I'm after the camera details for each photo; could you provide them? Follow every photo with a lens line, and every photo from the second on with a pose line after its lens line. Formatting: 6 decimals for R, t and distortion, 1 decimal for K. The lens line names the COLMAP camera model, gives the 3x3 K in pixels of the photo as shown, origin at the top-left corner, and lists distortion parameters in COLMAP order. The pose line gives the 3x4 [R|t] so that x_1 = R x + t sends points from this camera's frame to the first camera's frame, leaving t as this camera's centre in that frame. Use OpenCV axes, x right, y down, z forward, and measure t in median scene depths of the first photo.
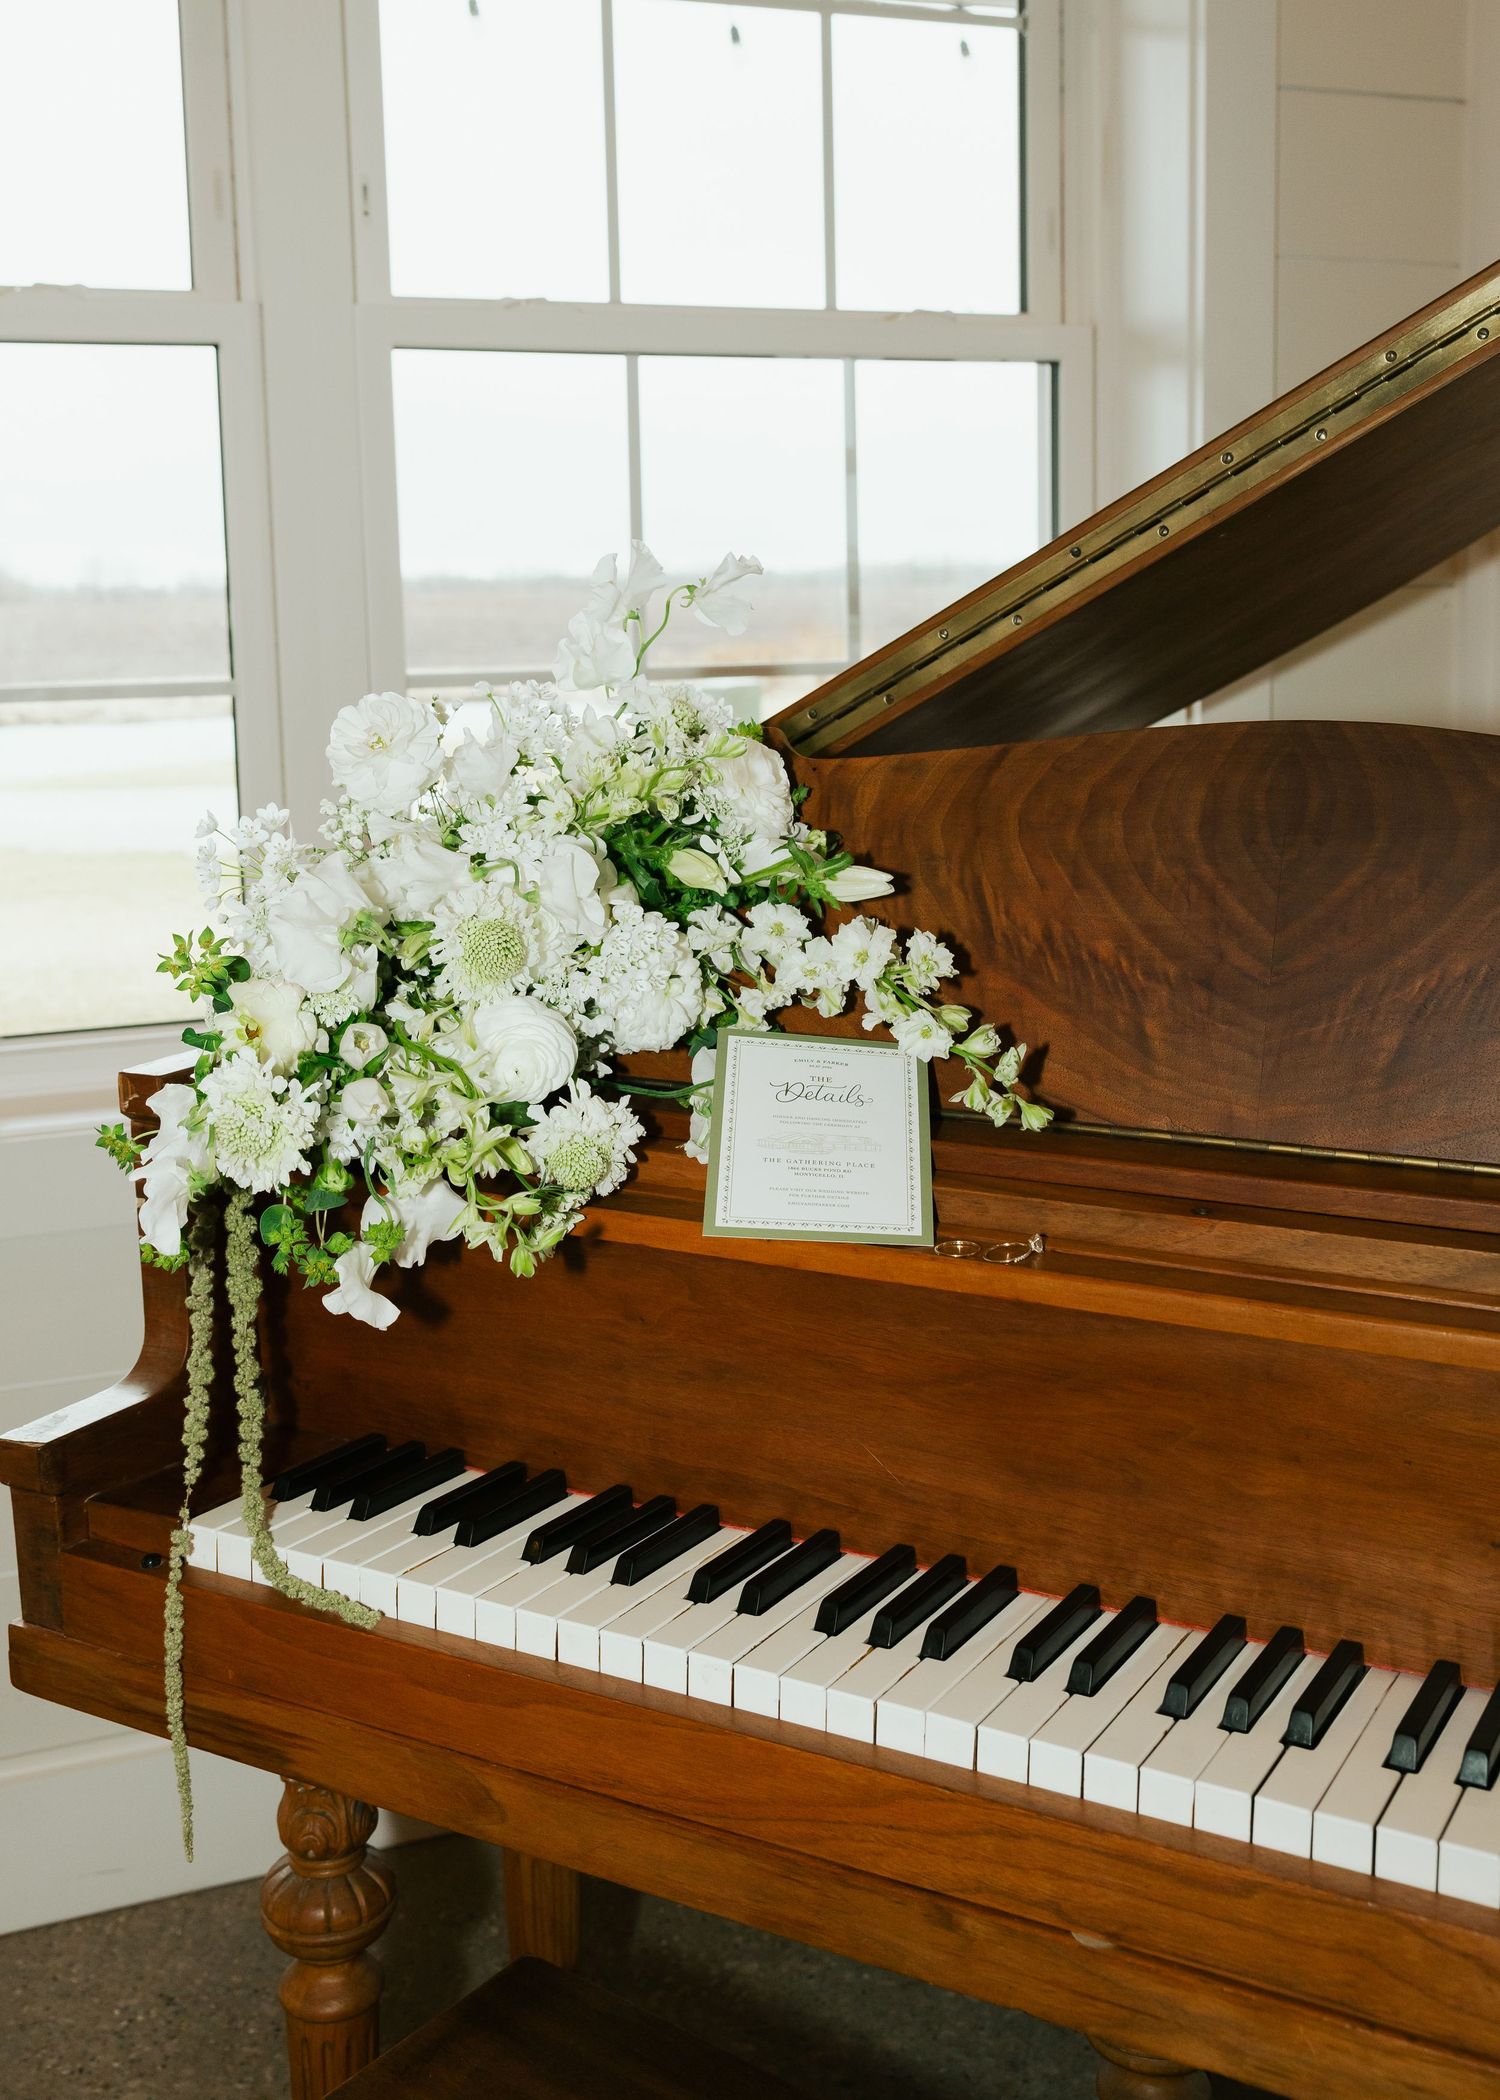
lens RADIAL K [[2132.3, 0, 750.0], [0, 2132.3, 1050.0], [0, 0, 1]] dist [0.001055, -0.000077]
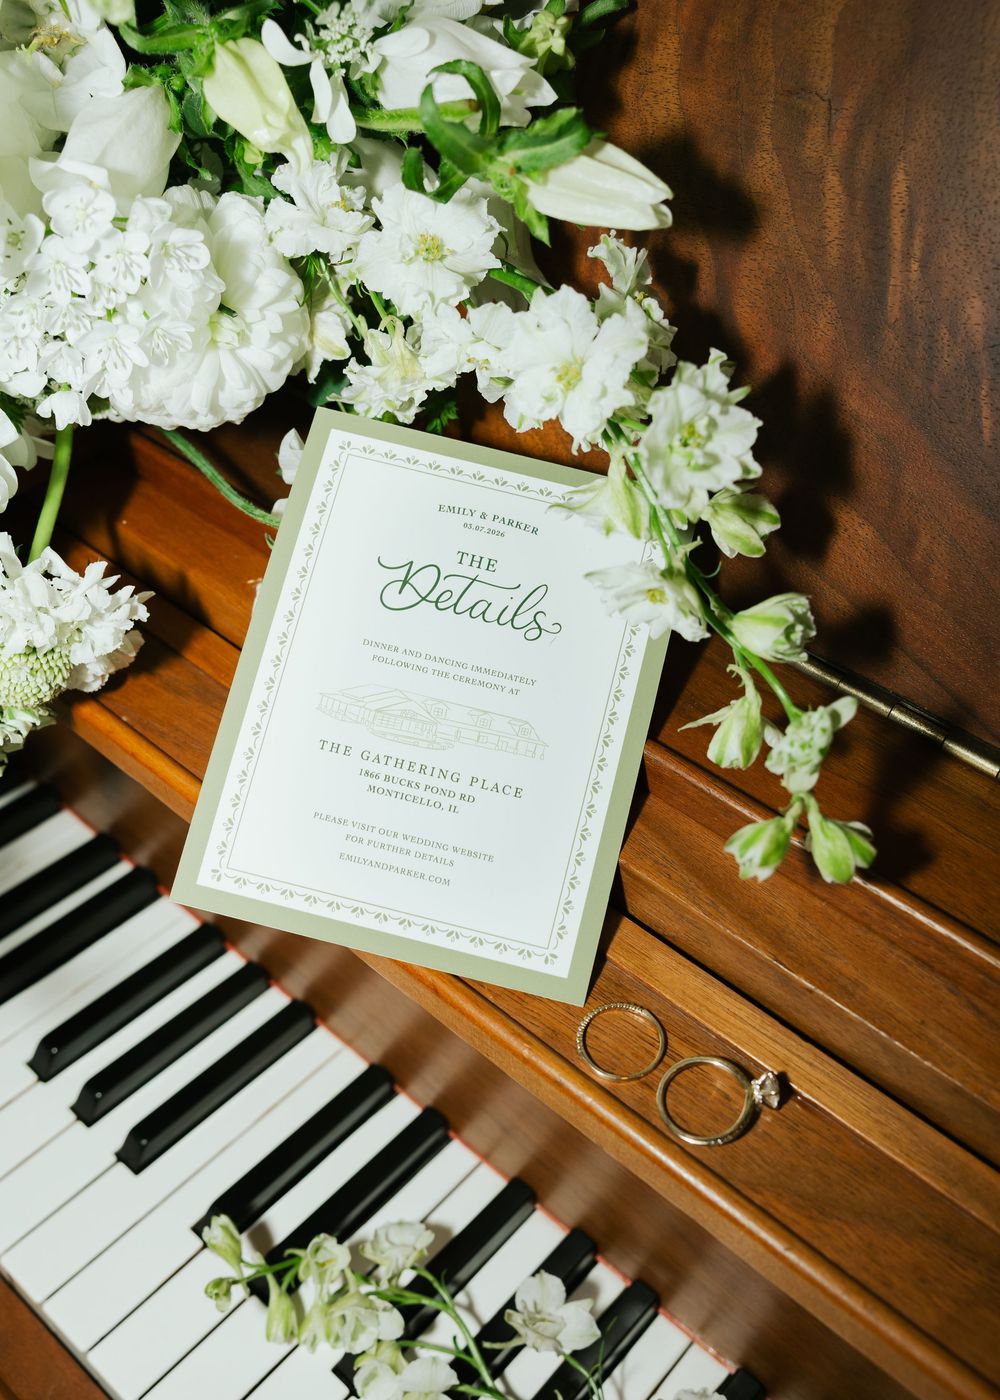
lens RADIAL K [[1325.8, 0, 500.0], [0, 1325.8, 700.0], [0, 0, 1]] dist [0.000884, -0.001927]
pose [[0.977099, 0.186810, -0.101879, 0.078602], [-0.101117, 0.828918, 0.550154, -0.138977], [0.187223, -0.527254, 0.828825, 0.705000]]
